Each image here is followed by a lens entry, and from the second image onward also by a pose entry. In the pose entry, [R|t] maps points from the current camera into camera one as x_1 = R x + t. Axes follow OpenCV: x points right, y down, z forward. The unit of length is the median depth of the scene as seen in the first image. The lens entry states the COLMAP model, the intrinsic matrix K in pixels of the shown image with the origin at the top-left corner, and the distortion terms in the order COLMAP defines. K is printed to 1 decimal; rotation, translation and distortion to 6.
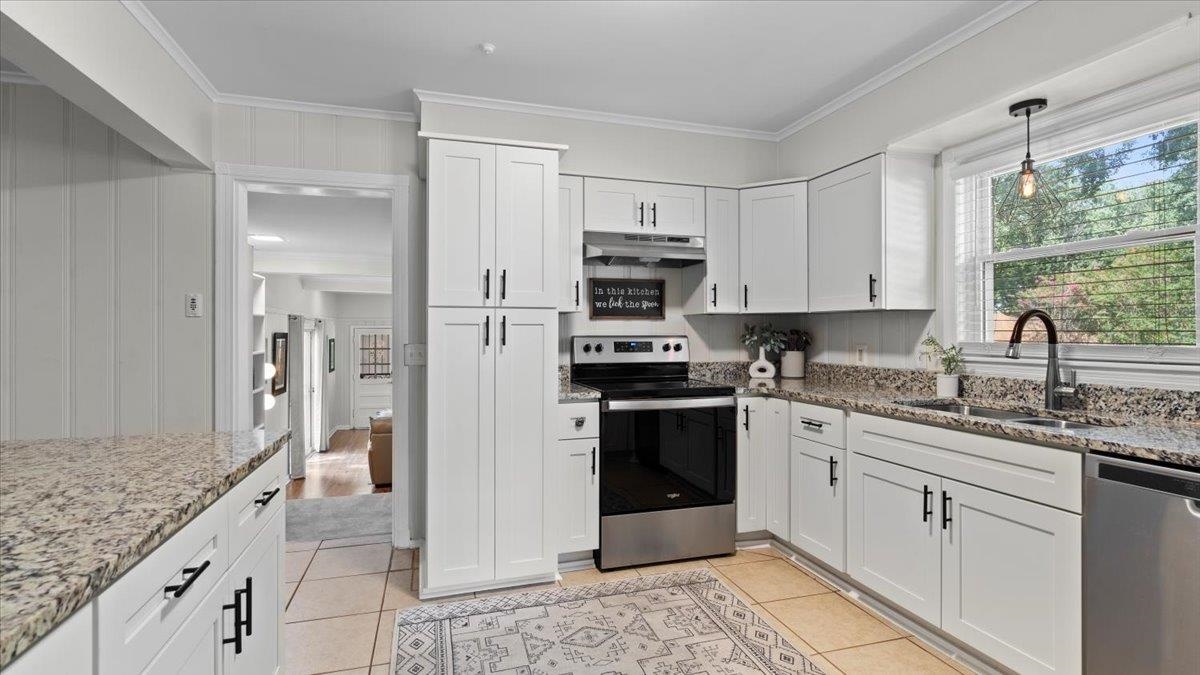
lens RADIAL K [[553.0, 0, 600.0], [0, 553.0, 337.5], [0, 0, 1]] dist [-0.004503, -0.000829]
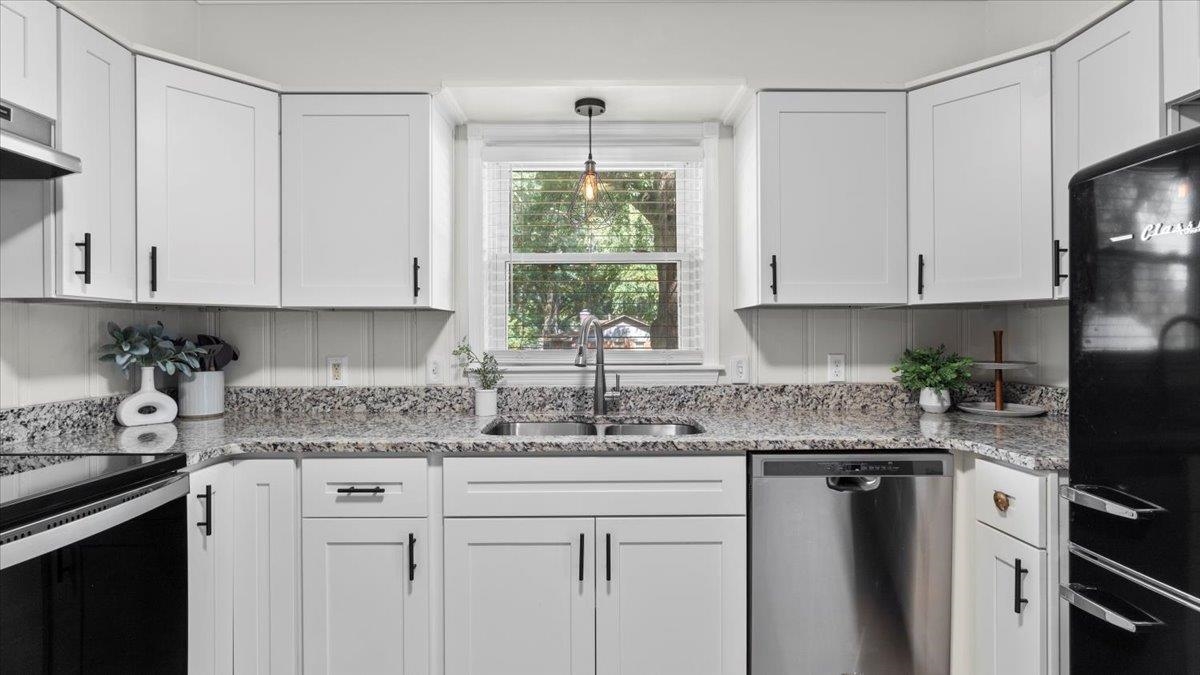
lens RADIAL K [[553.0, 0, 600.0], [0, 553.0, 337.5], [0, 0, 1]] dist [-0.004503, -0.000829]
pose [[0.295167, -0.004459, 0.955435, -0.126302], [0.010576, 0.999943, 0.001400, -0.010855], [-0.955387, 0.009691, 0.295197, 0.588348]]
